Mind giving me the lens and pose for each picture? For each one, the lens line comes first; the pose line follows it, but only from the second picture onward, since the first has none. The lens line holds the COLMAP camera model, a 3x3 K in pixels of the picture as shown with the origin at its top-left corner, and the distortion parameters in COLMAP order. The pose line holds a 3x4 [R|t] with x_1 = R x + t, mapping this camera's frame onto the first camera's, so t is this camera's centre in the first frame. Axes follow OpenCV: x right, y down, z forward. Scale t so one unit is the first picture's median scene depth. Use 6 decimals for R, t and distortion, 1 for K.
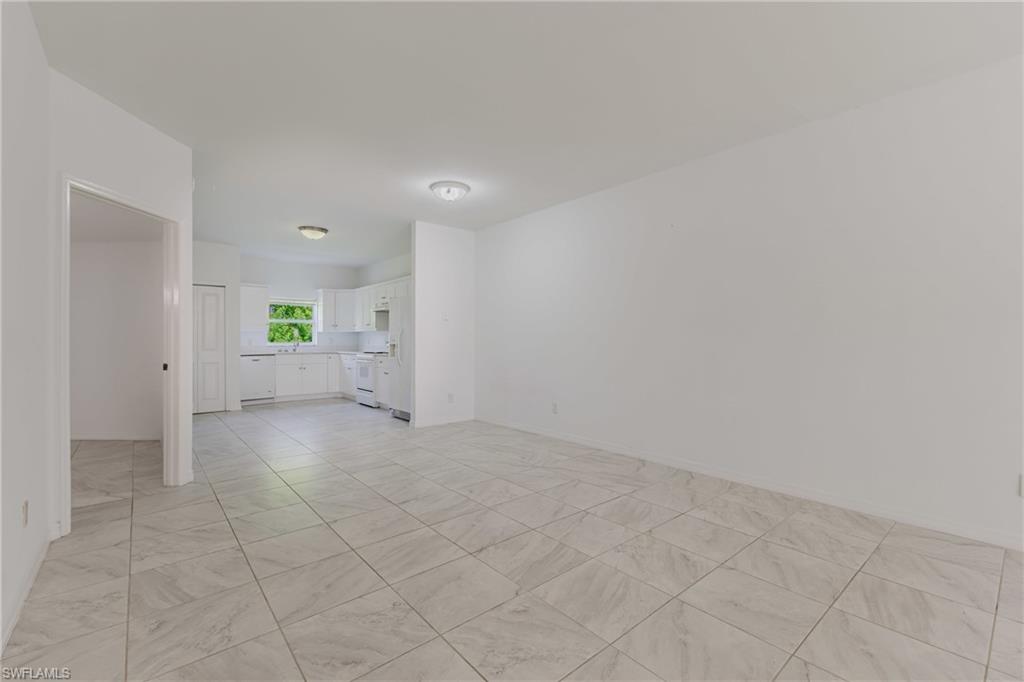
lens RADIAL K [[438.4, 0, 507.0], [0, 438.4, 339.7], [0, 0, 1]] dist [0.008242, -0.002380]
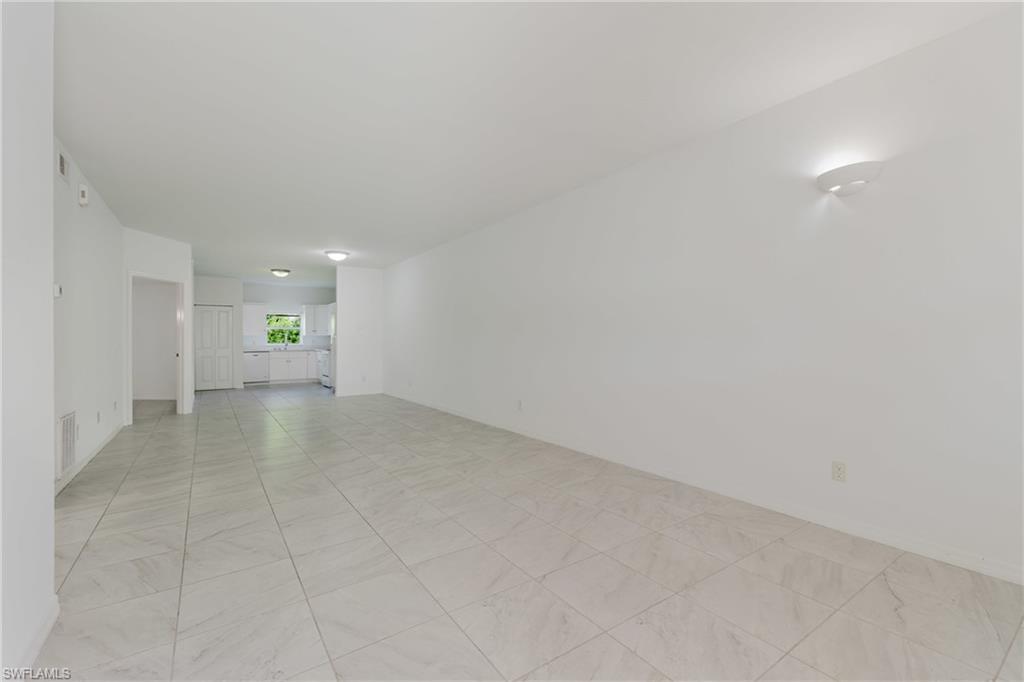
lens RADIAL K [[438.4, 0, 517.8], [0, 438.4, 337.7], [0, 0, 1]] dist [0.008242, -0.002380]
pose [[0.997791, -0.001790, -0.066412, 0.386501], [0.001263, 0.999967, -0.007978, 0.000799], [0.066424, 0.007877, 0.997760, -0.383792]]
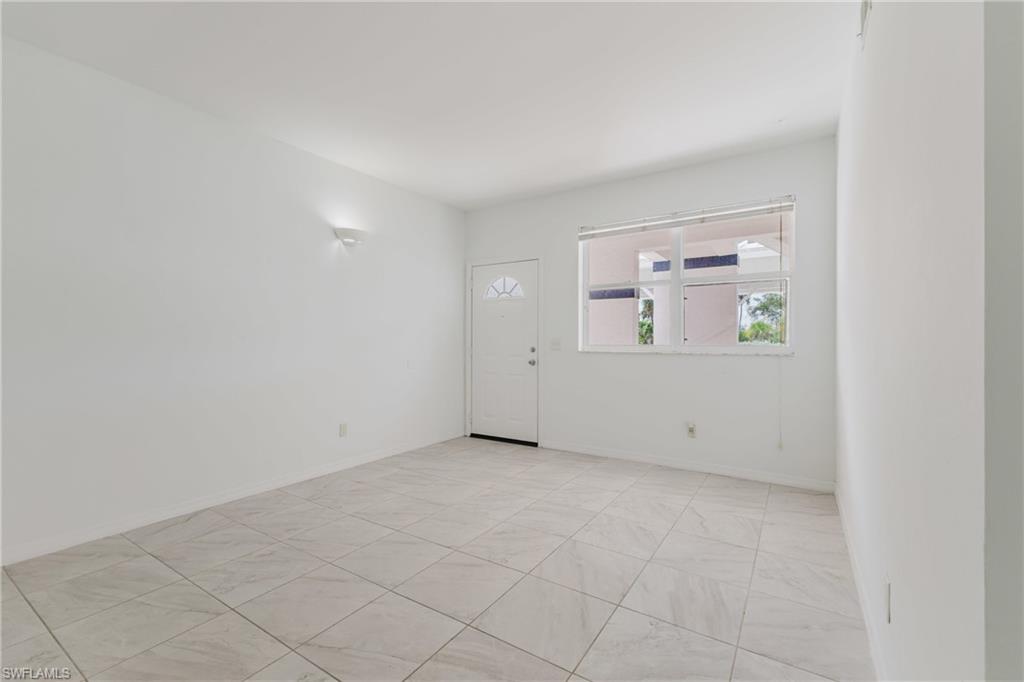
lens RADIAL K [[438.4, 0, 512.2], [0, 438.4, 339.5], [0, 0, 1]] dist [0.008242, -0.002380]
pose [[-0.304260, 0.002815, 0.952585, 0.086951], [0.002204, 0.999995, -0.002251, -0.000350], [-0.952586, 0.001415, -0.304265, -0.072542]]
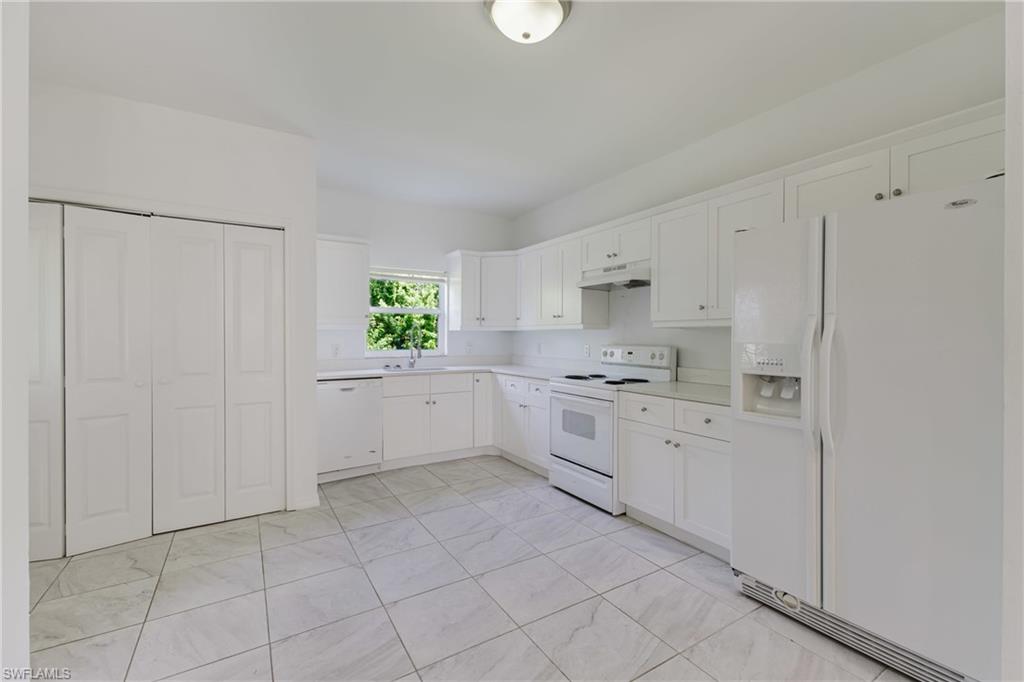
lens RADIAL K [[438.4, 0, 515.9], [0, 438.4, 352.2], [0, 0, 1]] dist [0.008242, -0.002380]
pose [[0.987584, 0.005737, -0.156985, -0.303351], [0.000450, 0.999225, 0.039348, -0.014569], [0.157089, -0.038931, 0.986817, 0.541730]]
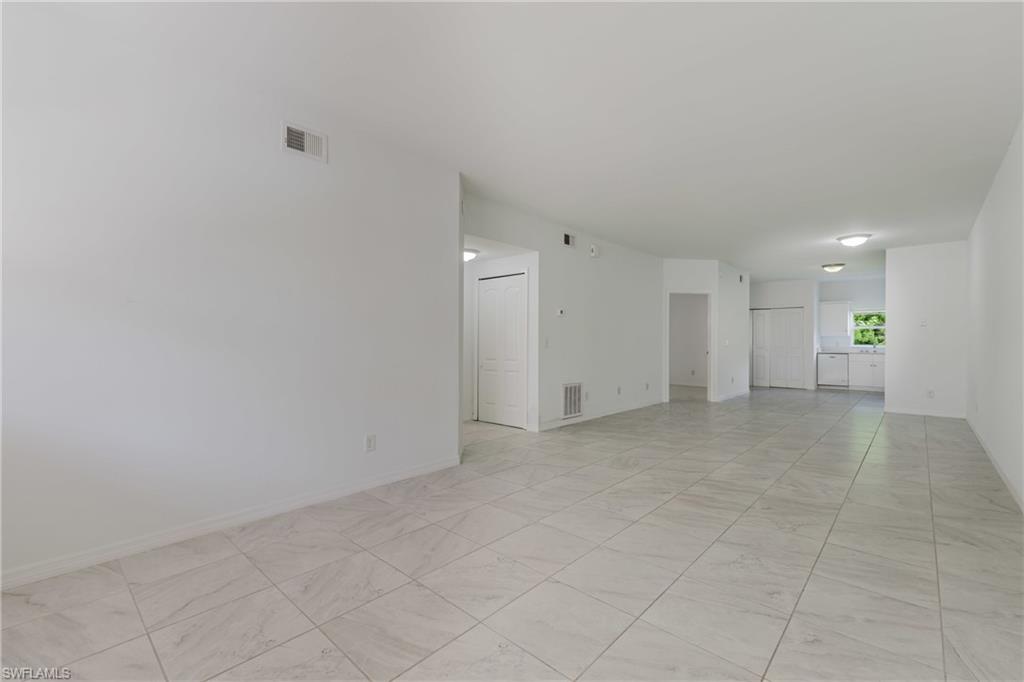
lens RADIAL K [[438.4, 0, 513.4], [0, 438.4, 339.0], [0, 0, 1]] dist [0.008242, -0.002380]
pose [[0.149935, -0.002008, -0.988694, 0.632551], [-0.006046, 0.999977, -0.002947, -0.000249], [0.988677, 0.006419, 0.149919, -0.187496]]
